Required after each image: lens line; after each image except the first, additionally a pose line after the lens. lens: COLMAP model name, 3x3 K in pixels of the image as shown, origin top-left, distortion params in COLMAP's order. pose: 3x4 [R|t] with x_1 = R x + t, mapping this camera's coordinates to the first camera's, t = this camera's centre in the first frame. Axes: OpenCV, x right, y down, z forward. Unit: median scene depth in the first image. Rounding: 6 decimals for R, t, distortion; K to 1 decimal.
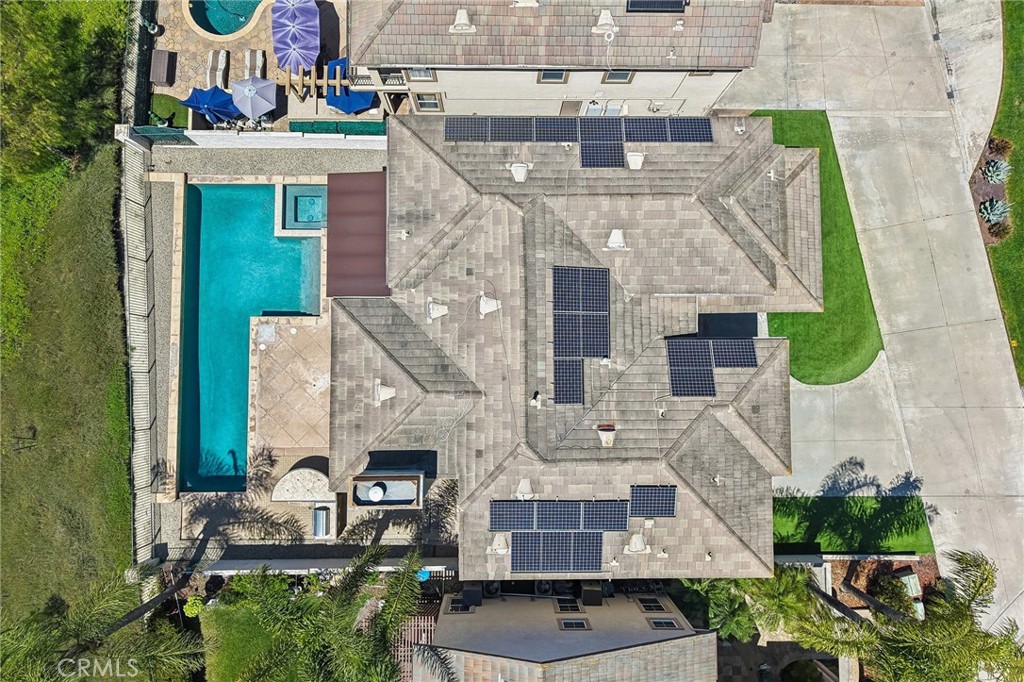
lens RADIAL K [[691.2, 0, 510.9], [0, 691.2, 344.4], [0, 0, 1]] dist [0.021187, -0.015641]
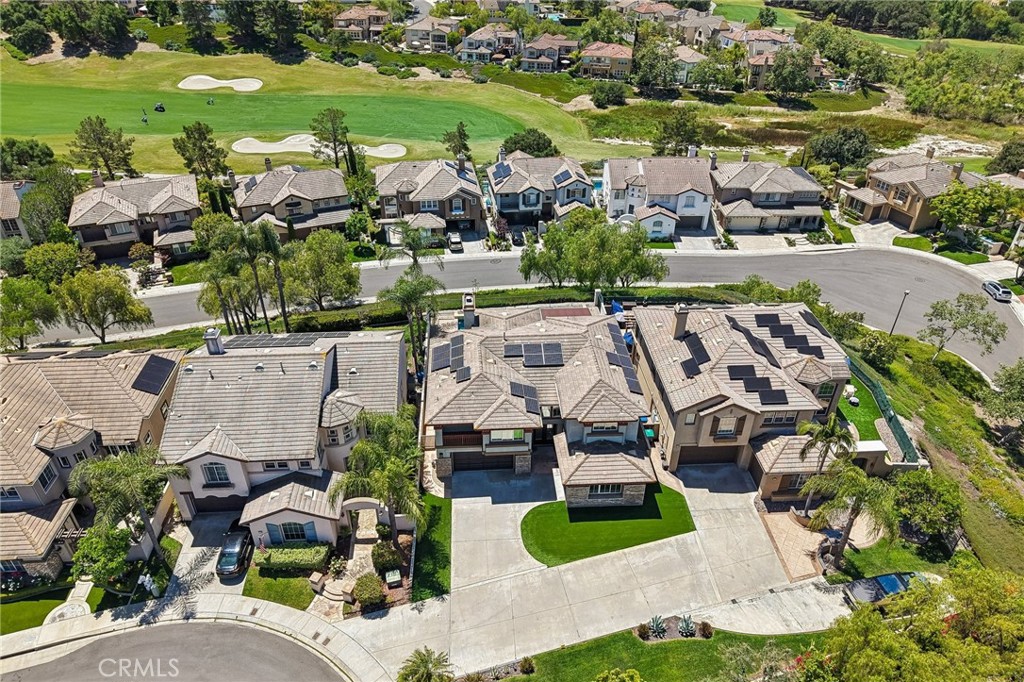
lens RADIAL K [[691.2, 0, 511.4], [0, 691.2, 344.5], [0, 0, 1]] dist [0.021187, -0.015641]
pose [[0.059446, 0.534786, -0.842894, 1.522250], [-0.997506, 0.064004, -0.029742, 0.097996], [0.038043, 0.842560, 0.537257, -0.204777]]
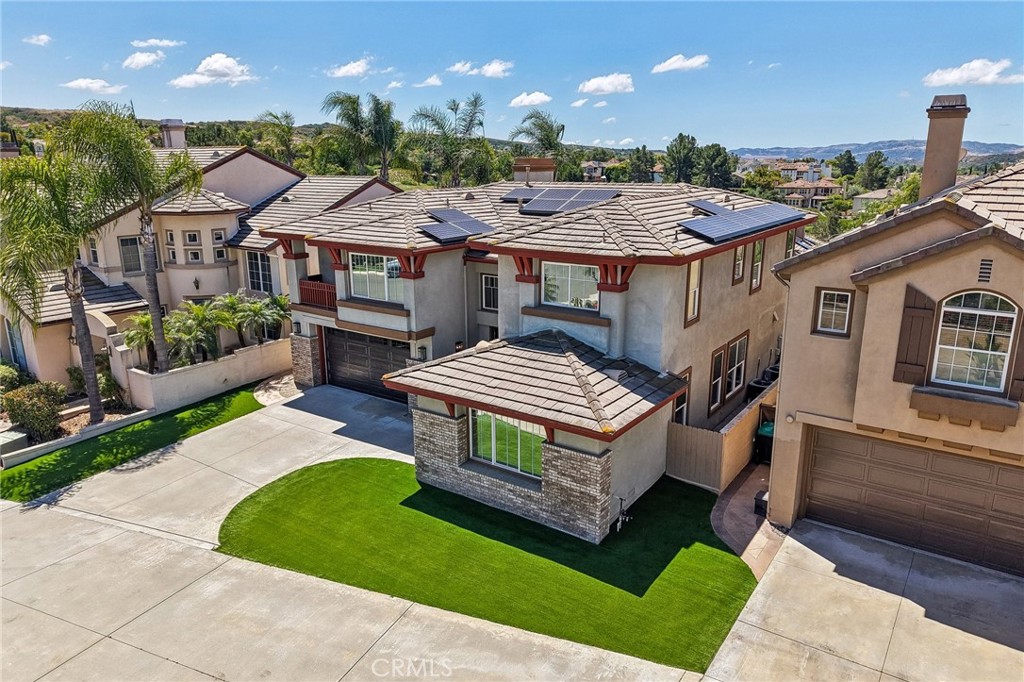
lens RADIAL K [[691.2, 0, 505.1], [0, 691.2, 348.3], [0, 0, 1]] dist [0.021187, -0.015641]
pose [[-0.586257, 0.190240, -0.787472, 0.784306], [-0.809687, -0.105630, 0.577277, -0.450627], [0.026641, 0.976038, 0.215961, 0.743284]]
